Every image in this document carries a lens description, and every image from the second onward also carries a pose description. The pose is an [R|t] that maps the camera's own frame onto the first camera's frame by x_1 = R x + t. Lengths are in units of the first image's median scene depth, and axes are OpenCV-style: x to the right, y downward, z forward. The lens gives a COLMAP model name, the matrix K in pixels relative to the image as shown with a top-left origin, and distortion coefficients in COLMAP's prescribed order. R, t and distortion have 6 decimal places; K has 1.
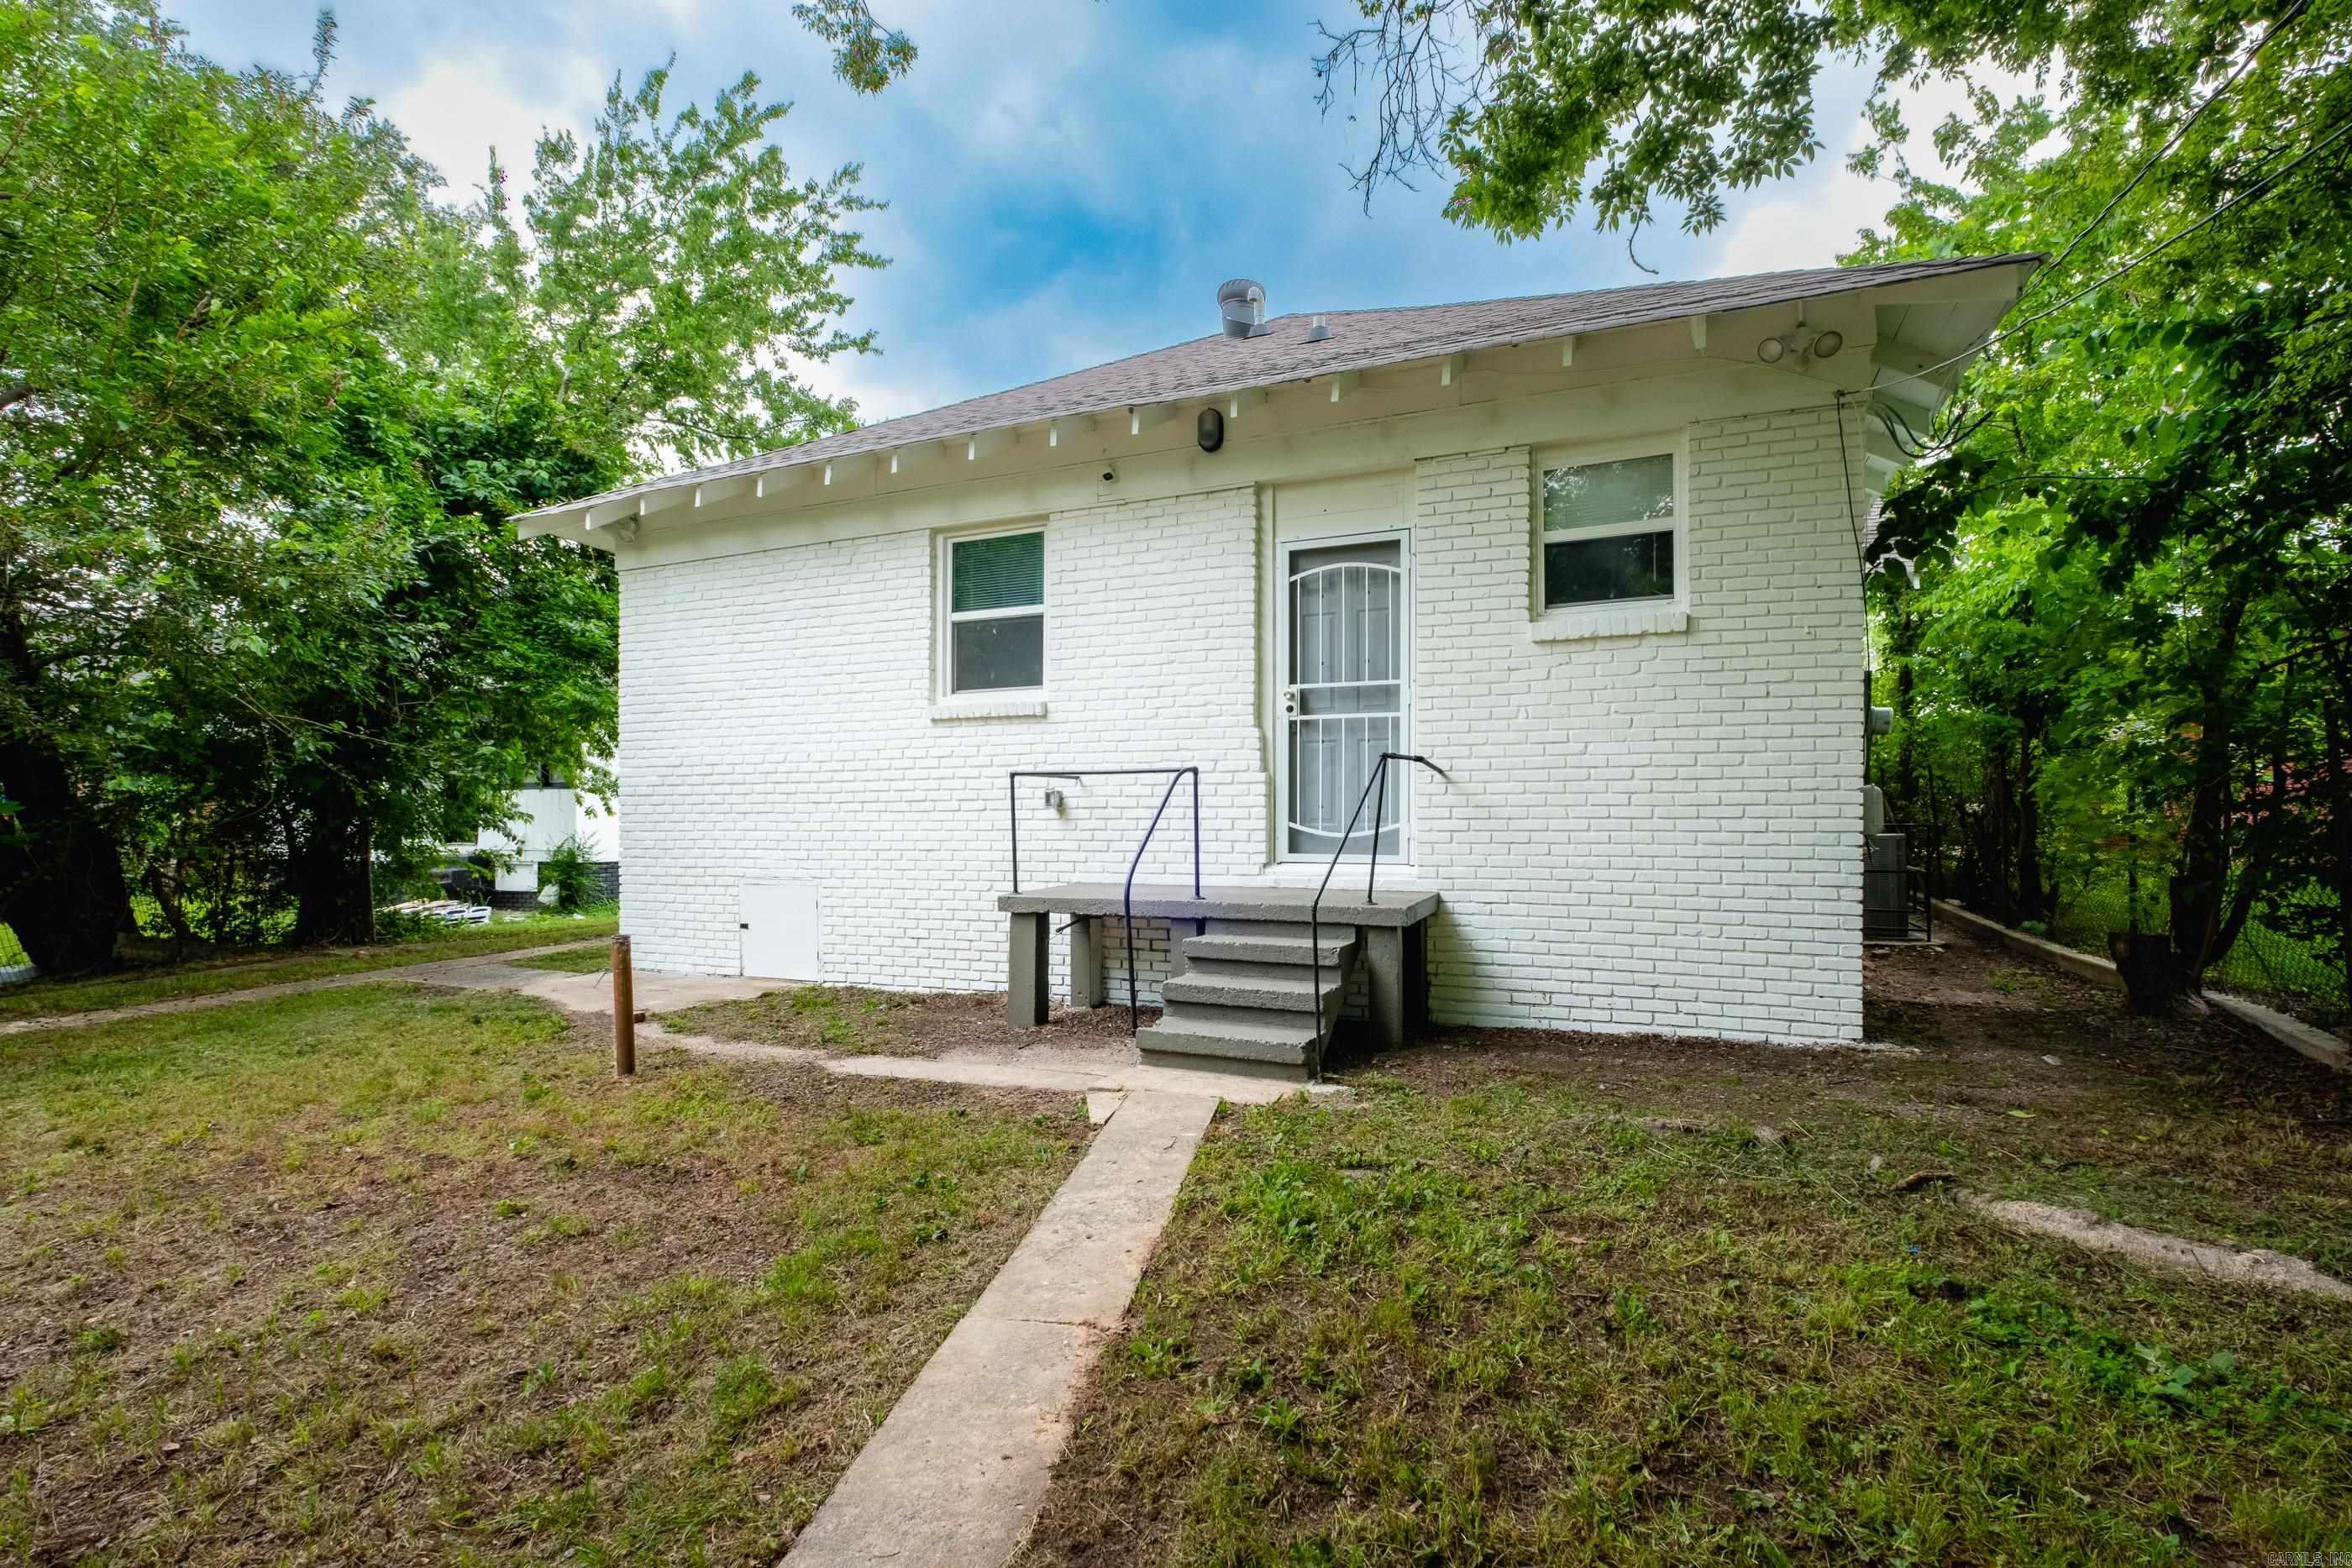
lens RADIAL K [[1037.0, 0, 1175.0], [0, 1037.0, 794.2], [0, 0, 1]] dist [-0.001950, -0.001498]
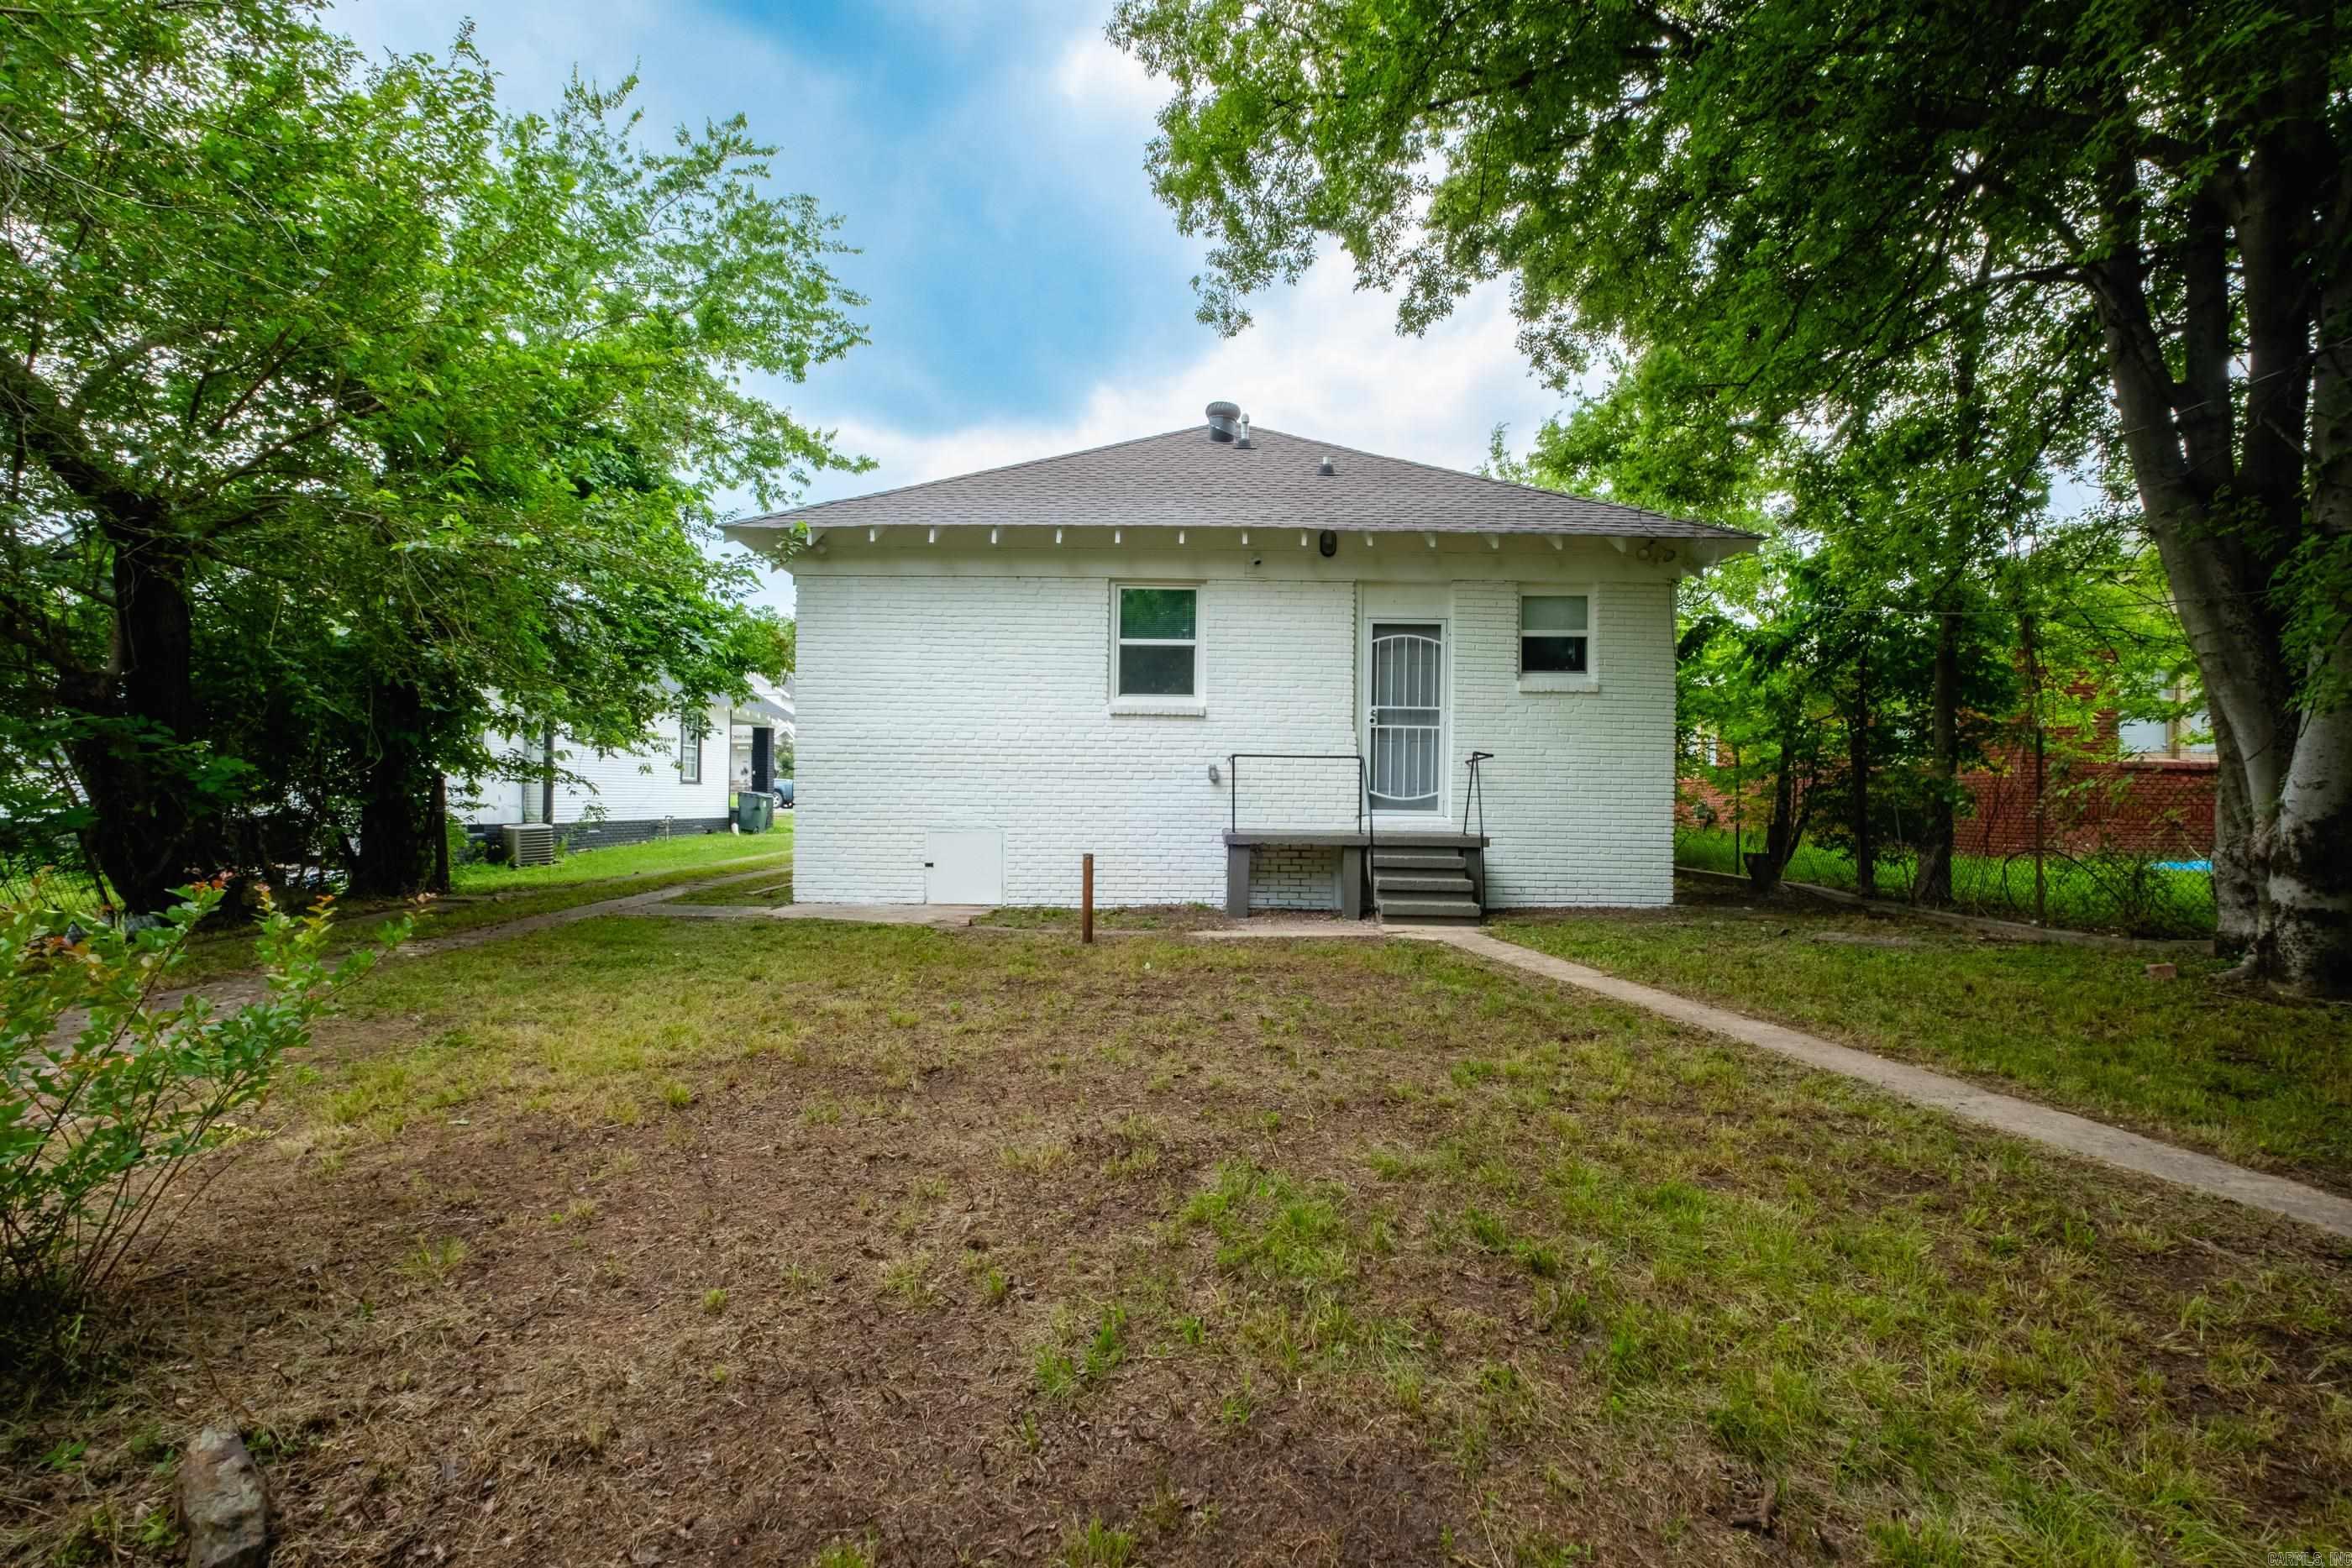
lens RADIAL K [[1006.6, 0, 1164.7], [0, 1006.6, 794.1], [0, 0, 1]] dist [0.002391, 0.000195]
pose [[0.915303, 0.007946, 0.402687, -0.829319], [-0.021073, 0.999381, 0.028177, -0.004450], [-0.402214, -0.034276, 0.914904, -0.326635]]
